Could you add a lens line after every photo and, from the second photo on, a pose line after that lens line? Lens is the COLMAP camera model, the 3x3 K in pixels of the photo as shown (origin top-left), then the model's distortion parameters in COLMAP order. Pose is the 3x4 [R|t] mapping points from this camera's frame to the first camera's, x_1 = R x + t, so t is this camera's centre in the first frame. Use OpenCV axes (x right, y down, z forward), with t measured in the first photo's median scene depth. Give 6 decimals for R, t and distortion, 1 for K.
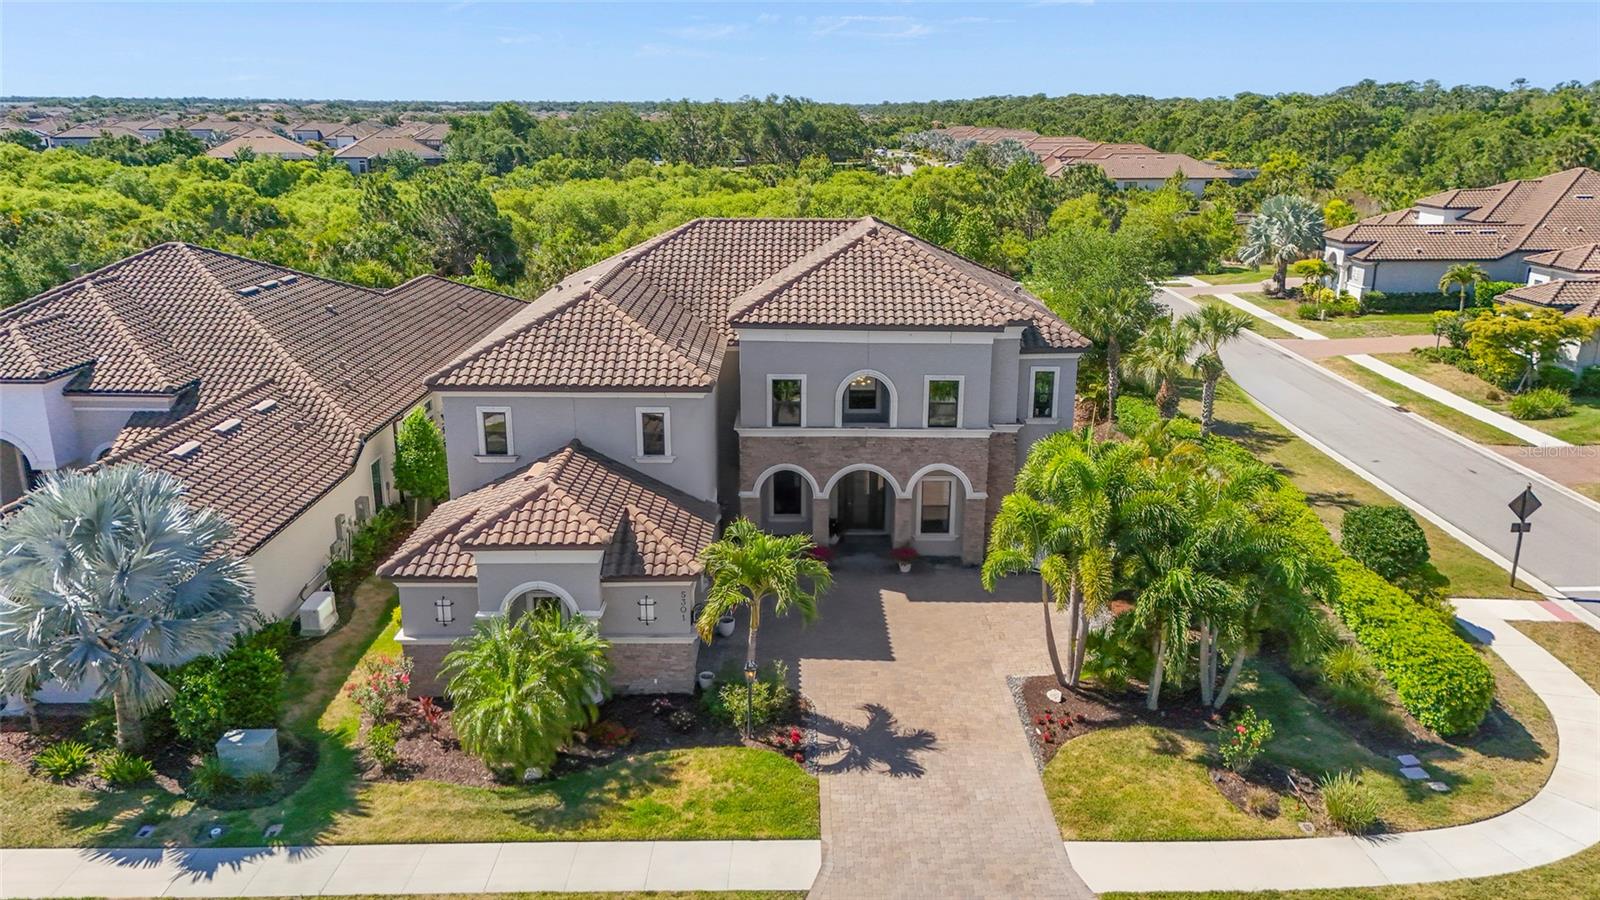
lens RADIAL K [[1168.1, 0, 803.2], [0, 1168.1, 450.7], [0, 0, 1]] dist [0.044398, -0.037547]
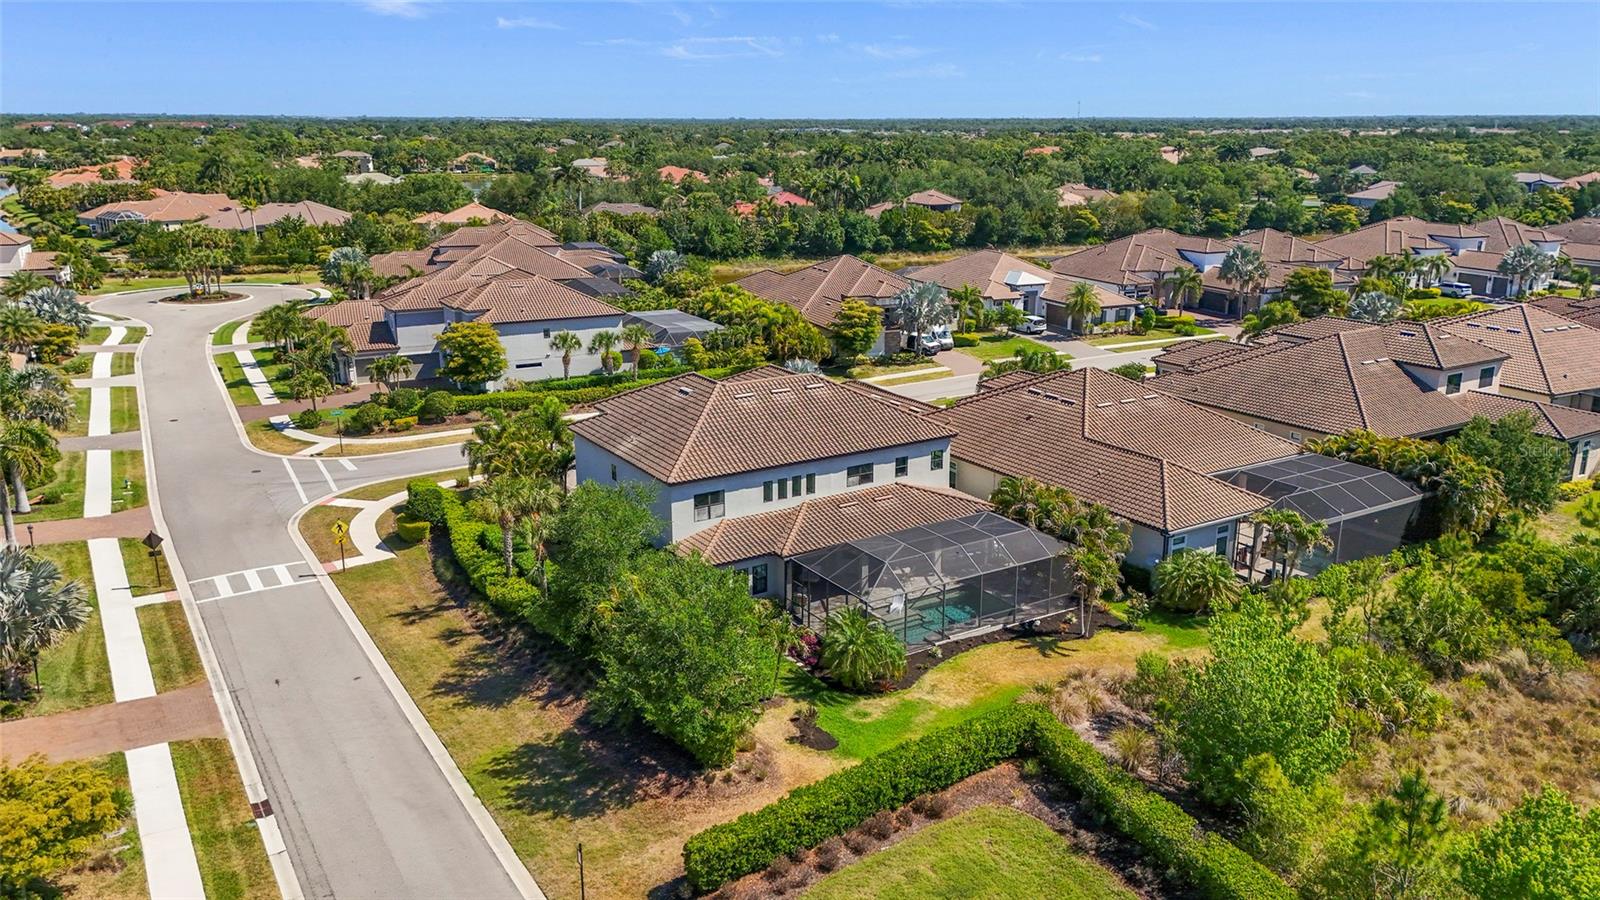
lens RADIAL K [[1168.1, 0, 804.3], [0, 1168.1, 449.0], [0, 0, 1]] dist [0.044398, -0.037547]
pose [[-0.839935, 0.141689, -0.523864, 0.988437], [-0.155198, 0.862284, 0.482058, -1.108980], [0.520022, 0.486200, -0.702273, 2.723620]]
